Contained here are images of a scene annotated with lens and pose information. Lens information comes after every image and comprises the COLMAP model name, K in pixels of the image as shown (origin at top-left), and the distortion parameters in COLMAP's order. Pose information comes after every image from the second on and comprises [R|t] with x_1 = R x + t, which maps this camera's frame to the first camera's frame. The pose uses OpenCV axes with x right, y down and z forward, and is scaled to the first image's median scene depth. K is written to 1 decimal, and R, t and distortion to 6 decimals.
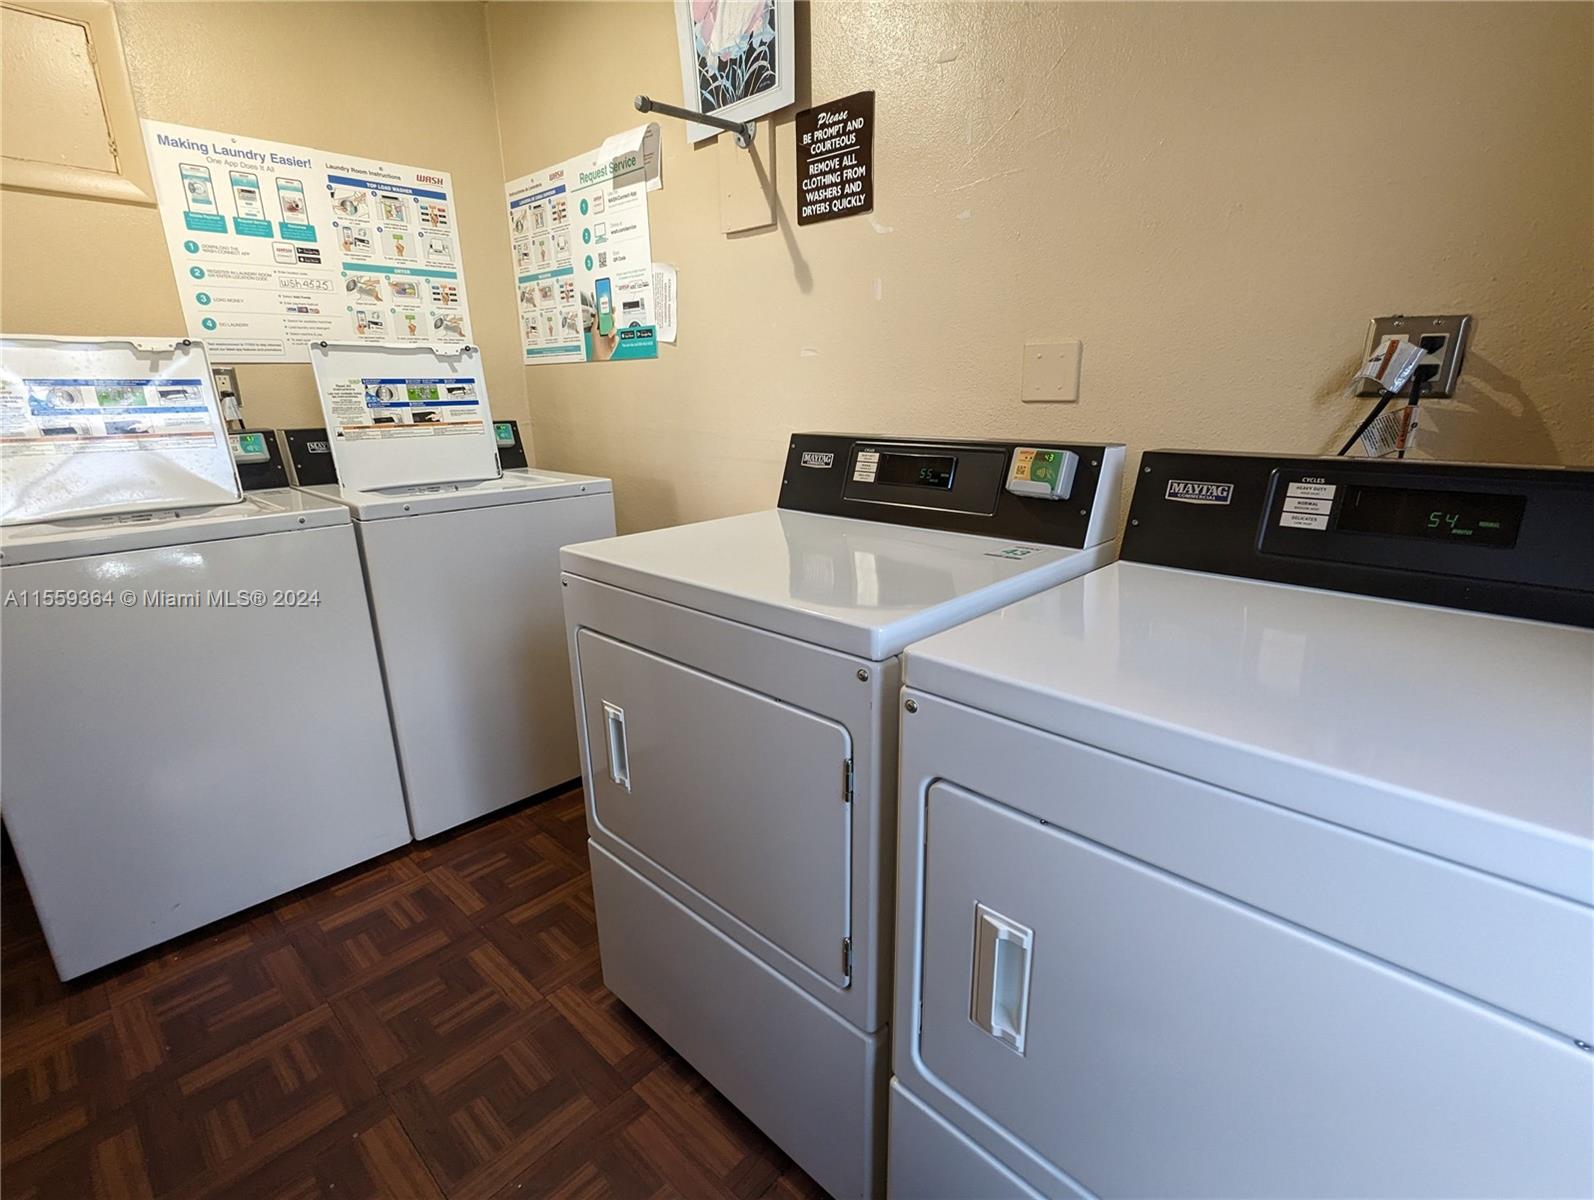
lens RADIAL K [[757.8, 0, 804.3], [0, 757.8, 607.1], [0, 0, 1]] dist [0.000183, 0.000722]
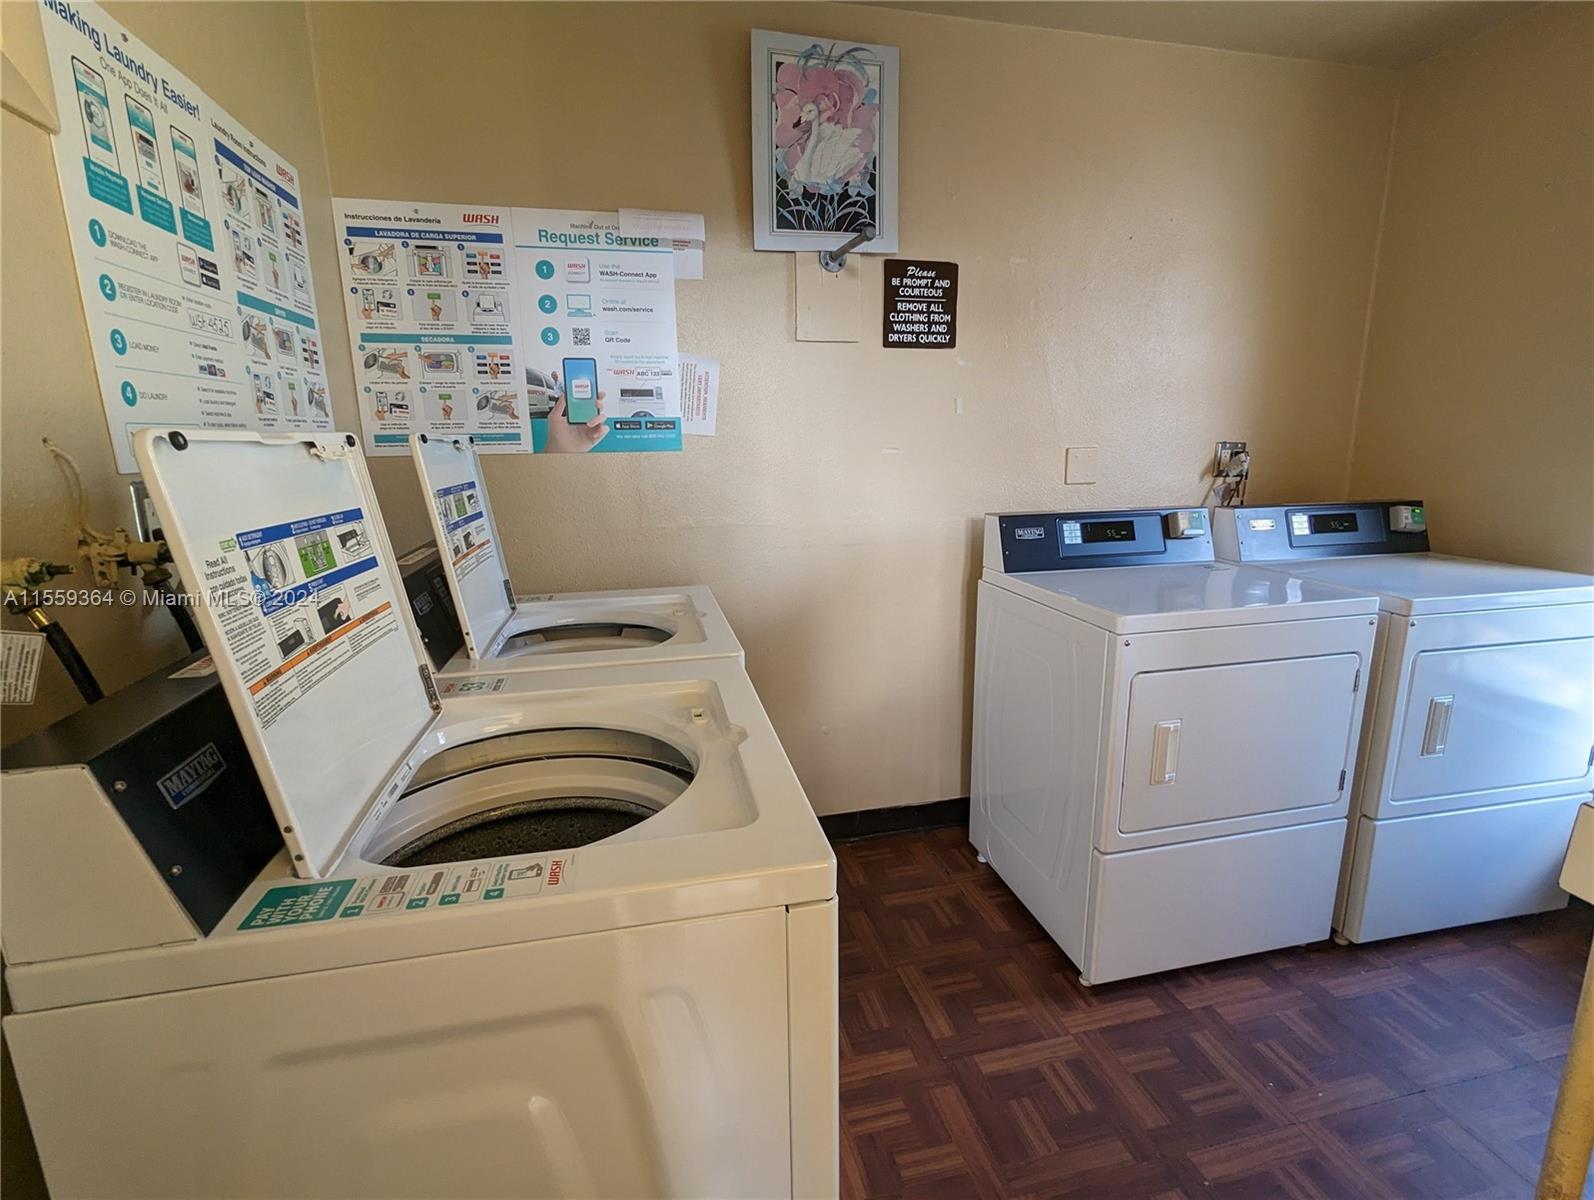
lens RADIAL K [[757.8, 0, 804.3], [0, 757.8, 607.1], [0, 0, 1]] dist [0.000183, 0.000722]
pose [[0.550352, -0.176826, 0.815993, -1.110911], [0.240800, 0.969404, 0.047661, -0.190097], [-0.799455, 0.170260, 0.576093, 0.474055]]
